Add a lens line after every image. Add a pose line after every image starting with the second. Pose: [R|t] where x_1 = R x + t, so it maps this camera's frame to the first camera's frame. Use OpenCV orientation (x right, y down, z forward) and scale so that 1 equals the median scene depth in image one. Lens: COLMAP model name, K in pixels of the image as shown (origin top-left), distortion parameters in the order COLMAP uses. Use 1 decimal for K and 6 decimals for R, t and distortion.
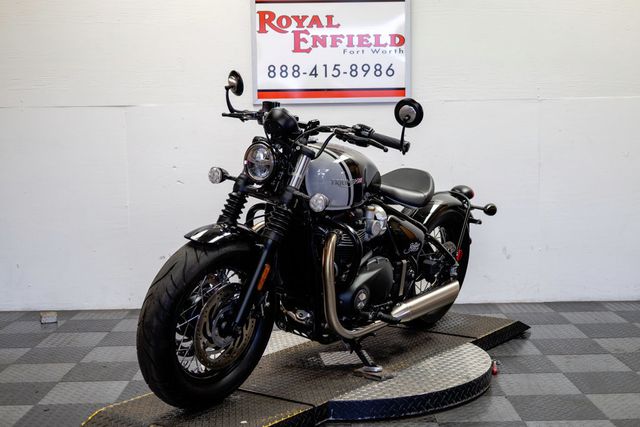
lens RADIAL K [[913.9, 0, 321.3], [0, 913.9, 210.4], [0, 0, 1]] dist [0.021392, 0.000000]
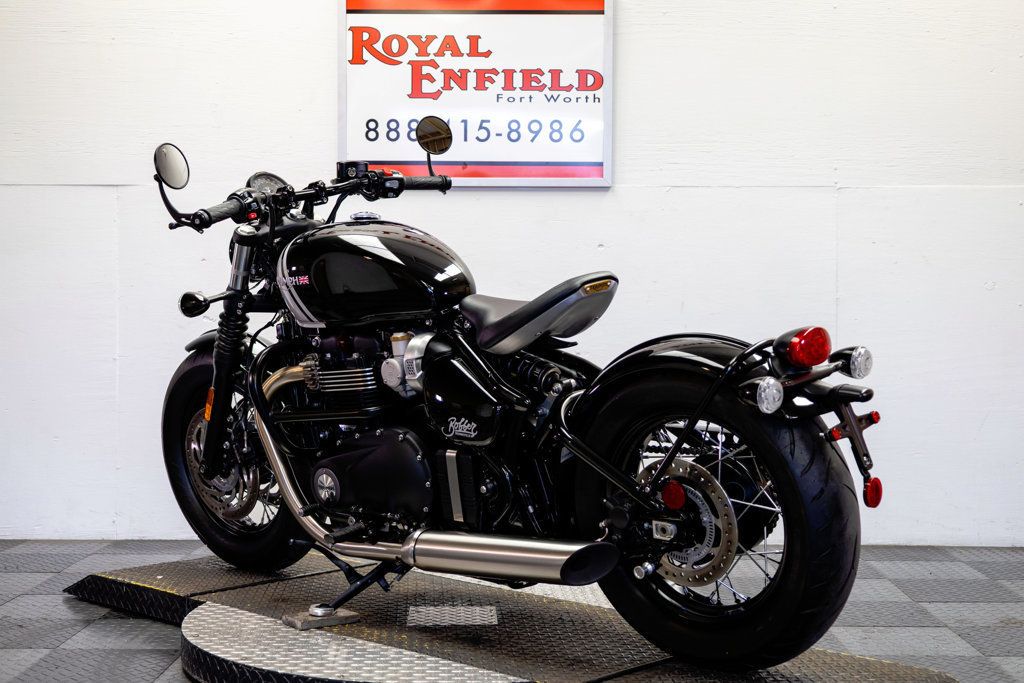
lens RADIAL K [[1462.3, 0, 513.4], [0, 1462.3, 343.8], [0, 0, 1]] dist [0.021392, 0.000000]
pose [[0.999532, 0.020535, -0.022682, 0.058984], [-0.021941, 0.997735, -0.063586, 0.039509], [0.021325, 0.064054, 0.997719, 0.089217]]
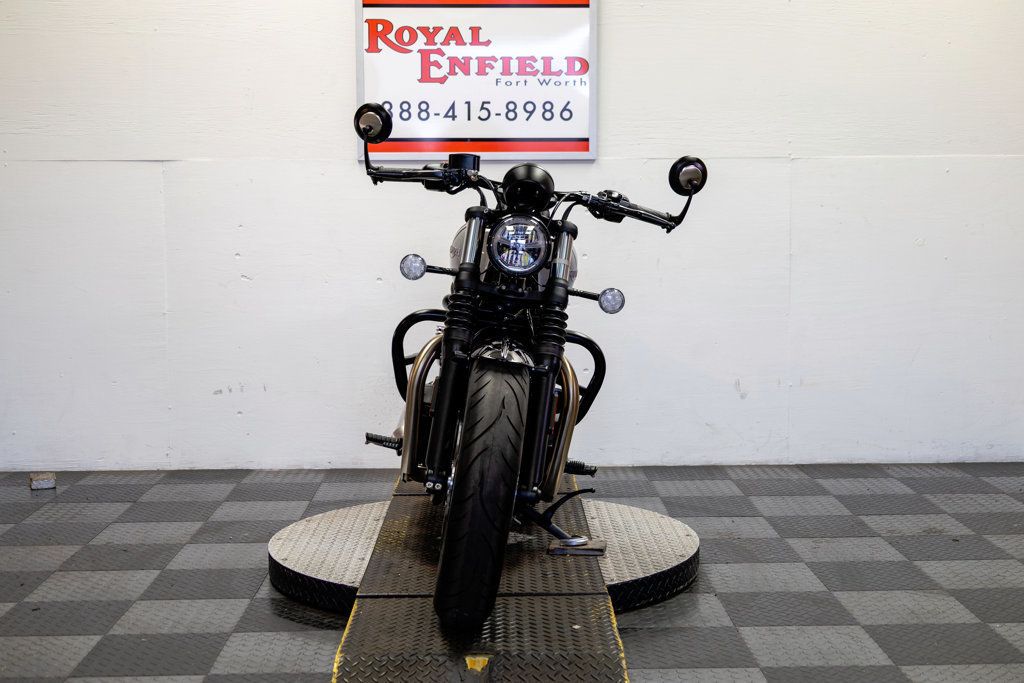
lens RADIAL K [[1462.3, 0, 518.6], [0, 1462.3, 339.8], [0, 0, 1]] dist [0.021392, 0.000000]
pose [[0.999770, 0.009292, 0.019336, 0.021958], [-0.009376, 0.999947, 0.004288, 0.007592], [-0.019295, -0.004468, 0.999804, -0.057130]]
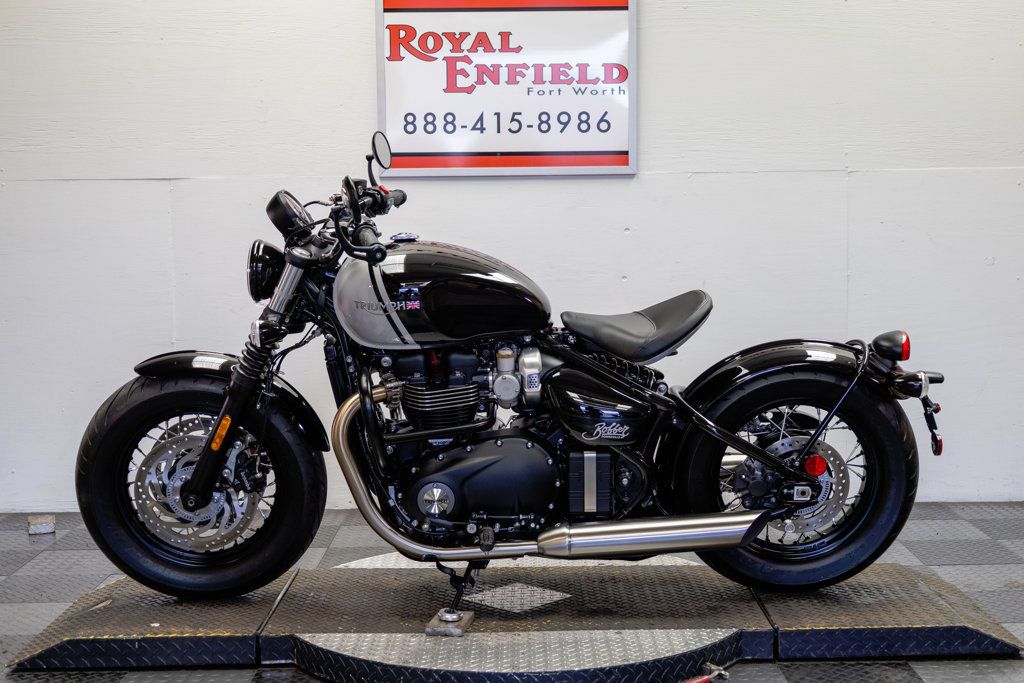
lens RADIAL K [[1462.3, 0, 514.9], [0, 1462.3, 341.3], [0, 0, 1]] dist [0.021392, 0.000000]
pose [[0.999970, 0.005050, -0.005847, 0.022457], [-0.005057, 0.999986, -0.001212, -0.005531], [0.005841, 0.001241, 0.999982, 0.022622]]
